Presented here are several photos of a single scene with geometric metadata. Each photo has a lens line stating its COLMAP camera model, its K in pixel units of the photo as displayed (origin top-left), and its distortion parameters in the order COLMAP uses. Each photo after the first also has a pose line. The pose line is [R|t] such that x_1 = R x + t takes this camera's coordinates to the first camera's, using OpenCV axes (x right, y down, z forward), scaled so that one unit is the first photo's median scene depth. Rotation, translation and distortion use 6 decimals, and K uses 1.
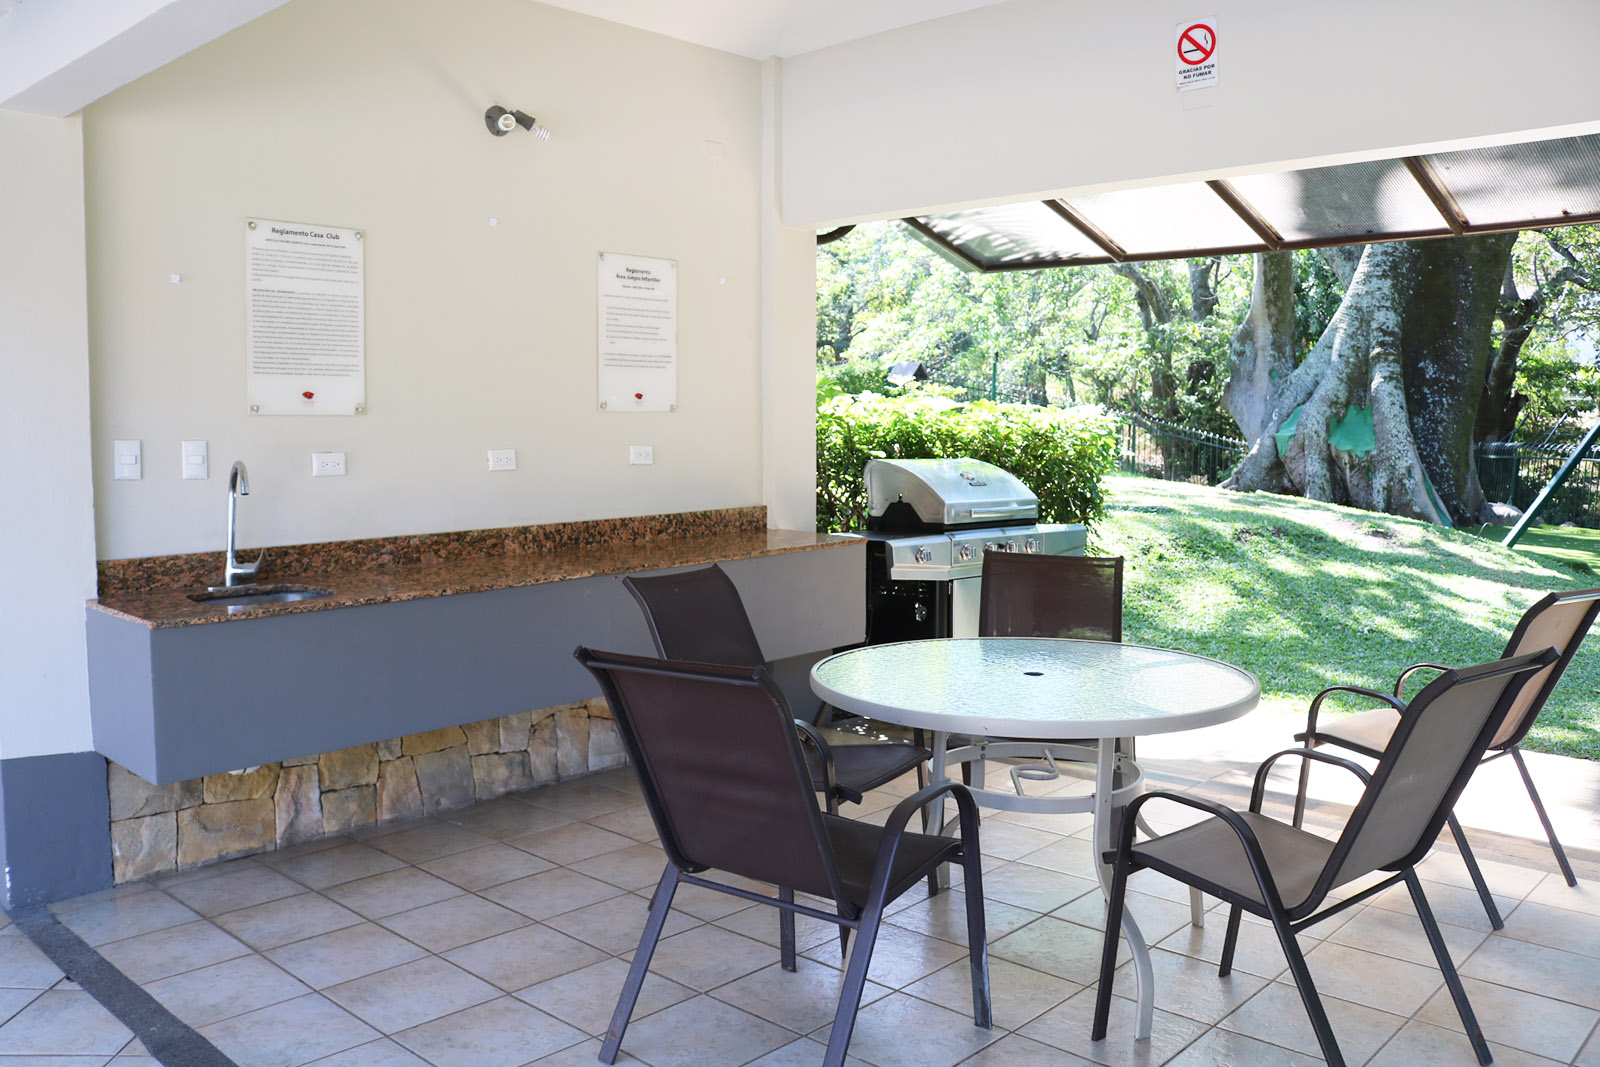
lens RADIAL K [[1316.8, 0, 799.0], [0, 1316.8, 535.2], [0, 0, 1]] dist [-0.065549, -0.000659]
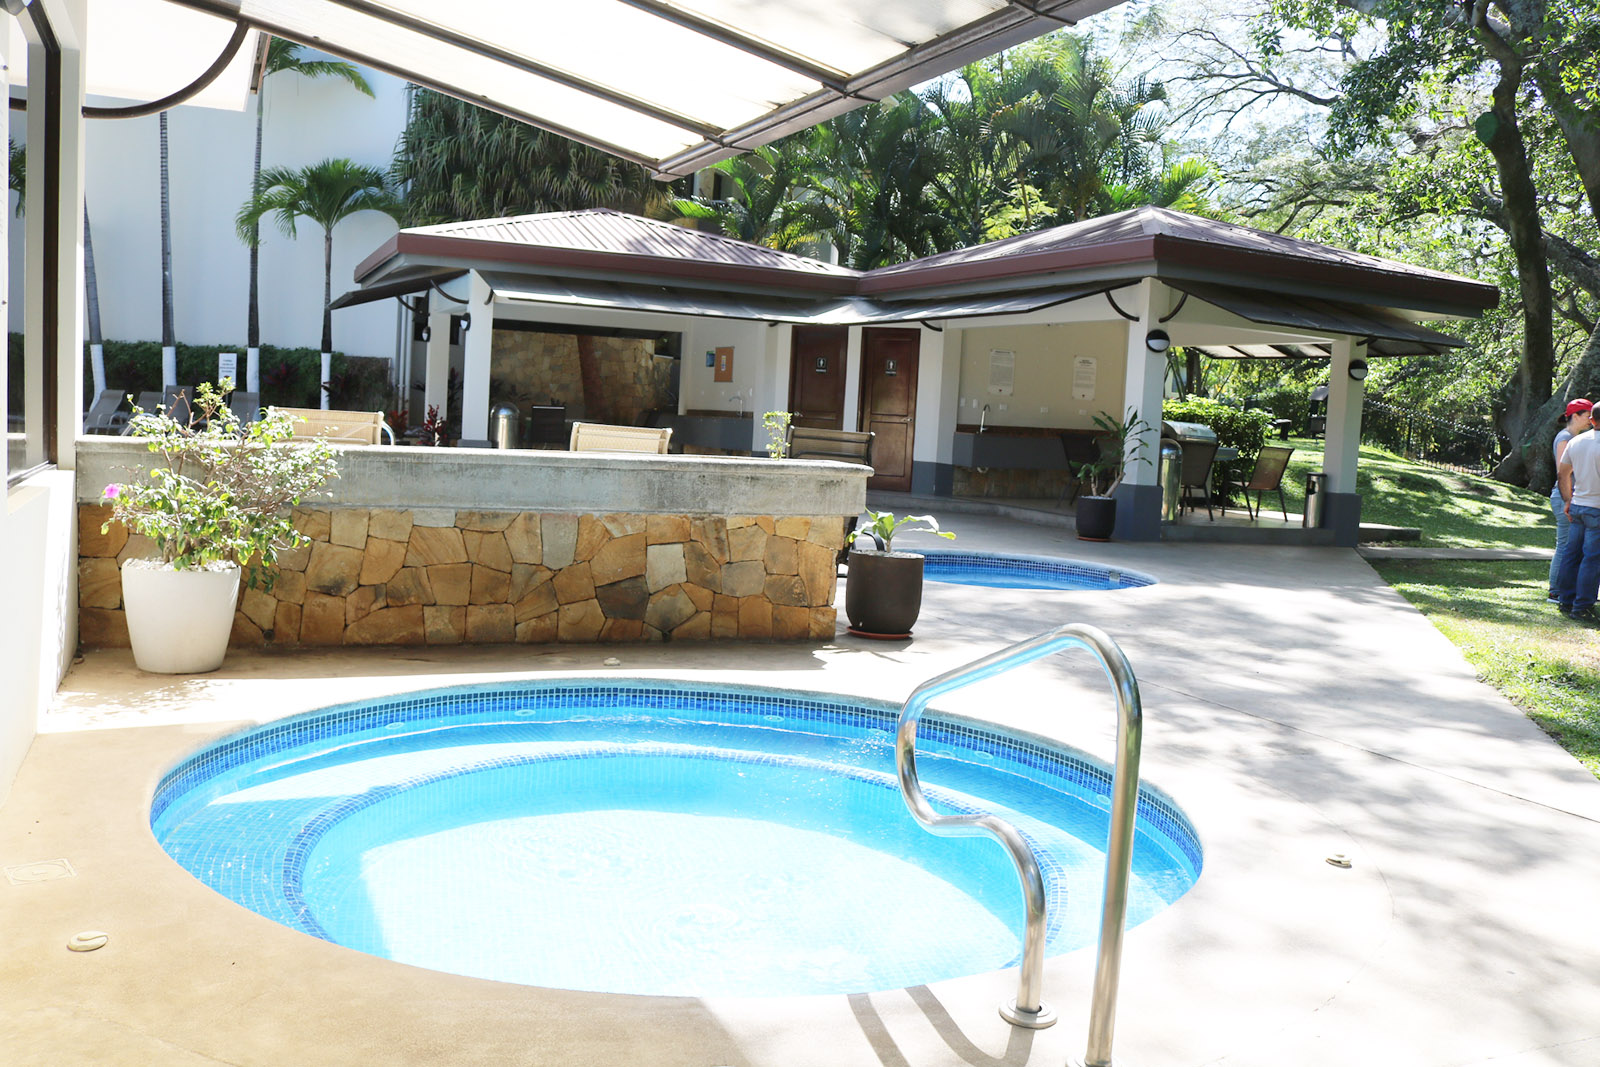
lens RADIAL K [[1316.8, 0, 800.2], [0, 1316.8, 532.0], [0, 0, 1]] dist [-0.065549, -0.000659]
pose [[0.925450, 0.098486, -0.365845, 0.597027], [-0.096902, 0.995034, 0.022738, 0.301257], [0.366268, 0.014409, 0.930398, -3.048787]]
